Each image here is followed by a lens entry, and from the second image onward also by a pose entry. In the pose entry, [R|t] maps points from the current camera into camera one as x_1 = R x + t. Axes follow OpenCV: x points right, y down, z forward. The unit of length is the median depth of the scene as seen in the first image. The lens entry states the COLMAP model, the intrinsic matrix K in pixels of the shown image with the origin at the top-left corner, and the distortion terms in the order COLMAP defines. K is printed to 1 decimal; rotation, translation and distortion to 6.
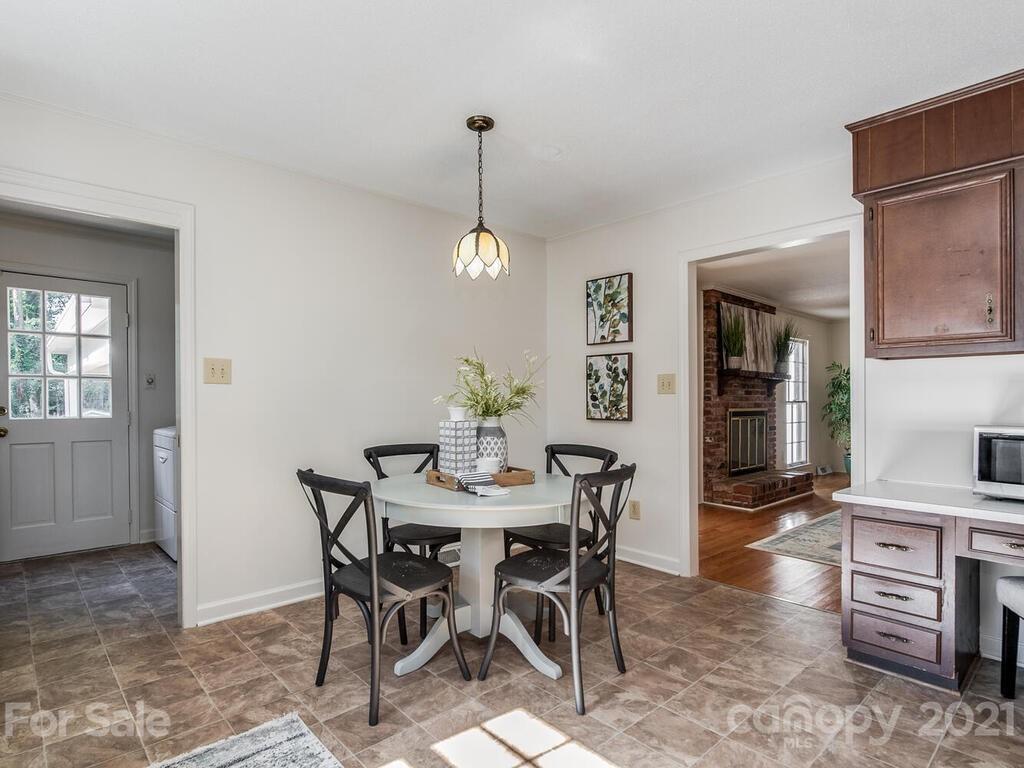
lens RADIAL K [[546.4, 0, 503.6], [0, 546.4, 400.2], [0, 0, 1]] dist [0.000029, -0.001262]
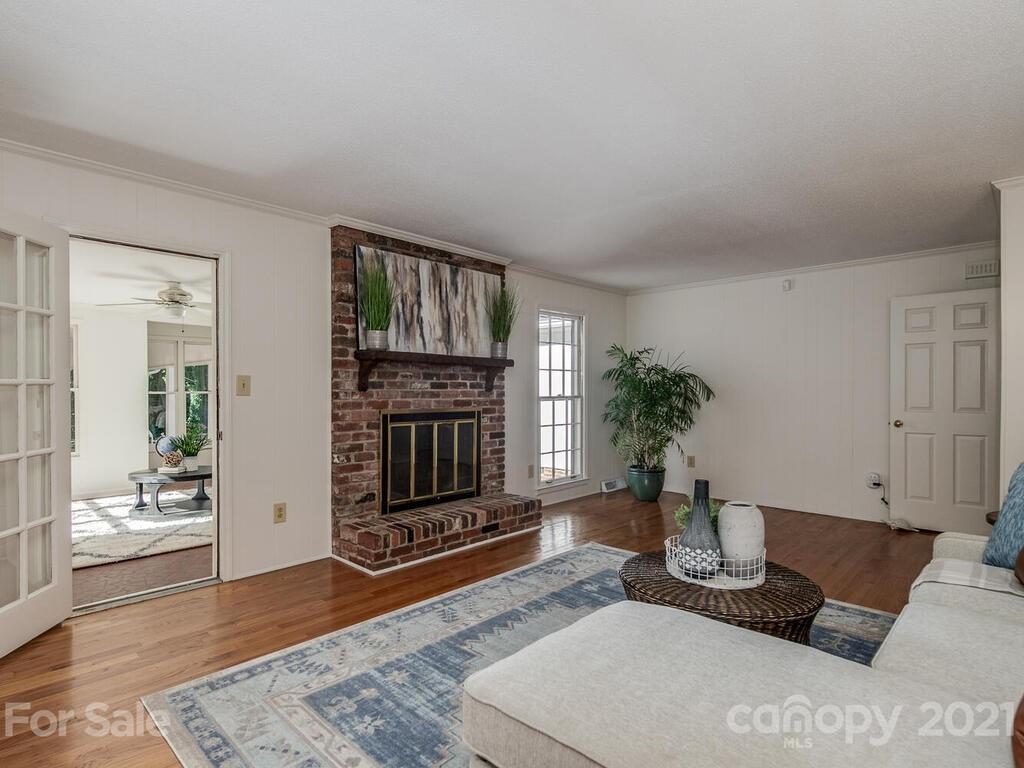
lens RADIAL K [[550.0, 0, 484.1], [0, 550.0, 389.4], [0, 0, 1]] dist [-0.000577, 0.000140]
pose [[0.998385, 0.000427, 0.056804, 0.510033], [-0.000415, 1.000000, -0.000214, -0.009750], [-0.056805, 0.000190, 0.998385, 0.338310]]
